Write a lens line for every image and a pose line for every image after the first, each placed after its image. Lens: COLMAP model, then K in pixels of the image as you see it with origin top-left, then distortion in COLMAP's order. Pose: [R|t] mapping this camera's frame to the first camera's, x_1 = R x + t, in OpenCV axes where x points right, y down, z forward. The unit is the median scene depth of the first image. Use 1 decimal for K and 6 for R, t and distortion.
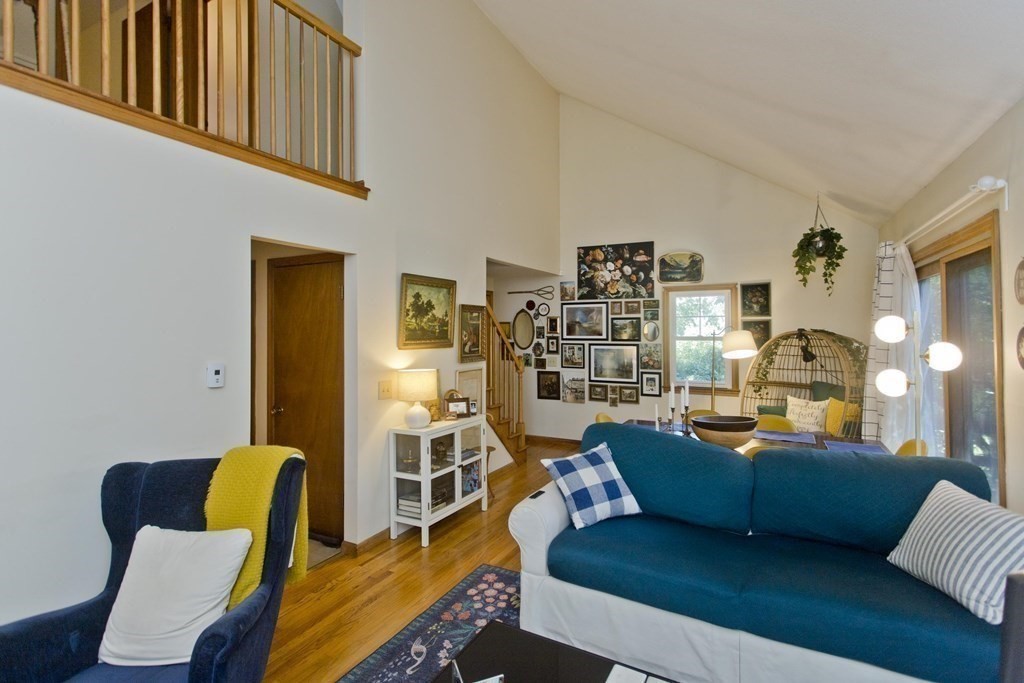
lens RADIAL K [[488.3, 0, 512.2], [0, 488.3, 326.0], [0, 0, 1]] dist [0.004025, 0.000577]
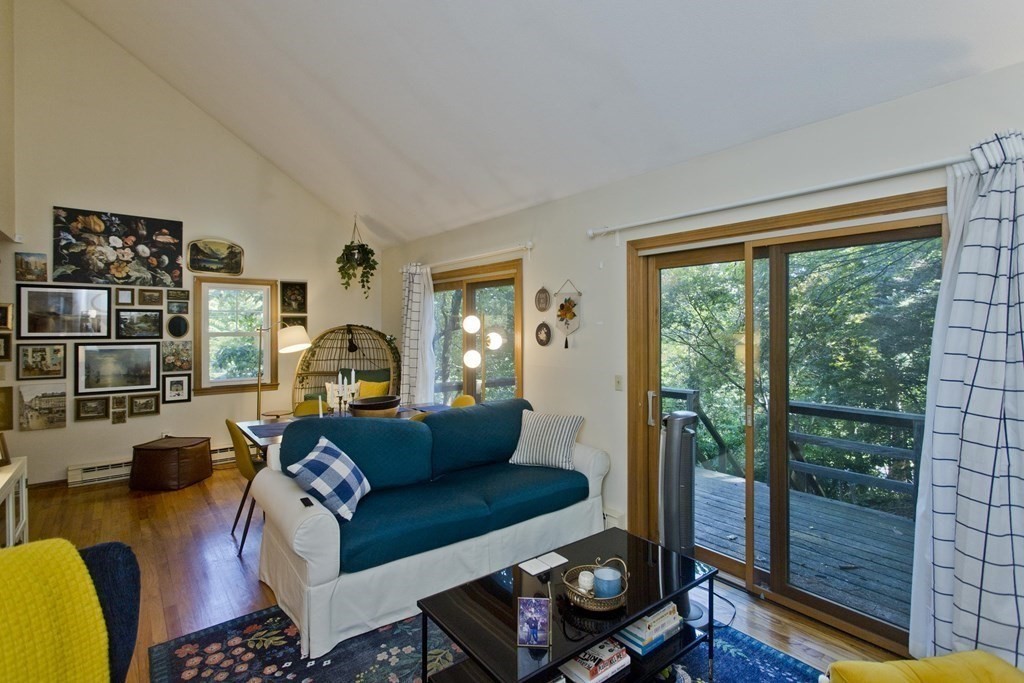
lens RADIAL K [[488.3, 0, 512.2], [0, 488.3, 326.0], [0, 0, 1]] dist [0.004025, 0.000577]
pose [[0.395221, 0.006632, 0.918562, -0.268550], [-0.009173, 0.999953, -0.003273, 0.007336], [-0.918540, -0.007133, 0.395264, 0.122910]]
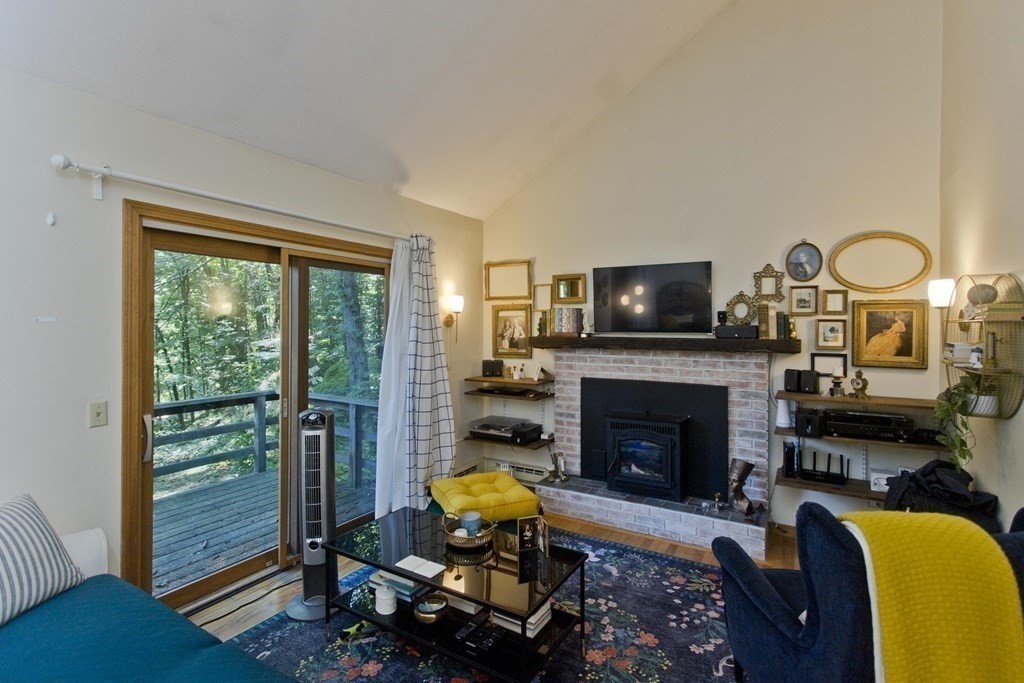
lens RADIAL K [[489.4, 0, 515.8], [0, 489.4, 329.8], [0, 0, 1]] dist [0.003038, 0.000416]
pose [[-0.998815, -0.001265, 0.048653, -0.020097], [-0.001306, 0.999999, -0.000814, 0.007669], [-0.048652, -0.000877, -0.998815, 0.587293]]
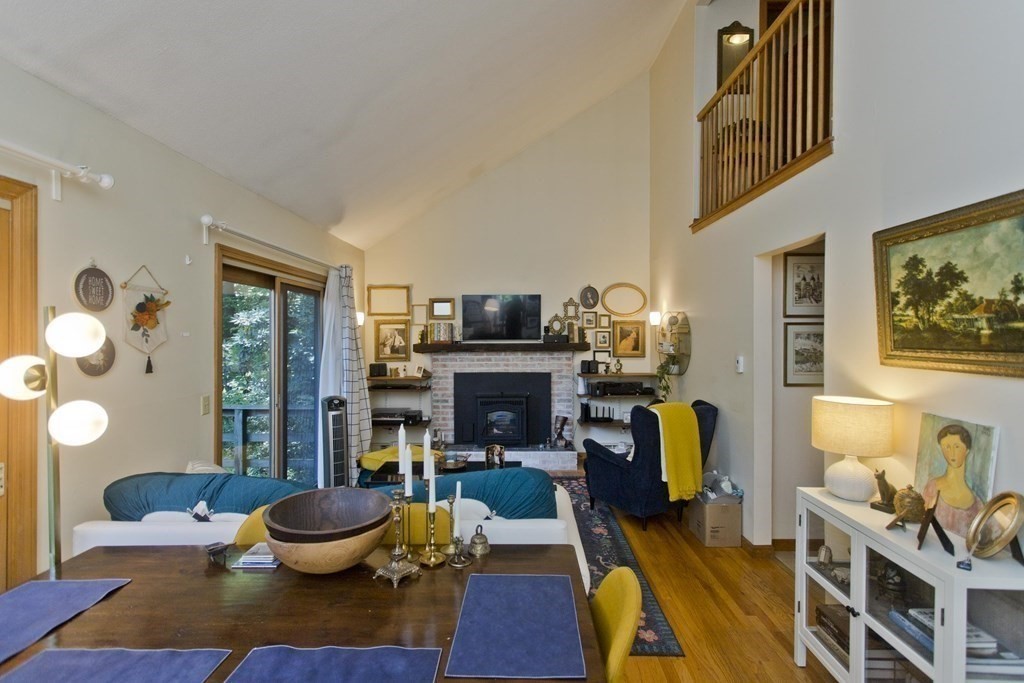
lens RADIAL K [[497.2, 0, 515.6], [0, 497.2, 338.8], [0, 0, 1]] dist [-0.002588, -0.000020]
pose [[-0.887907, 0.009831, -0.459919, 0.264104], [0.010513, 0.999944, 0.001079, 0.007652], [0.459904, -0.003878, -0.887960, 0.818629]]
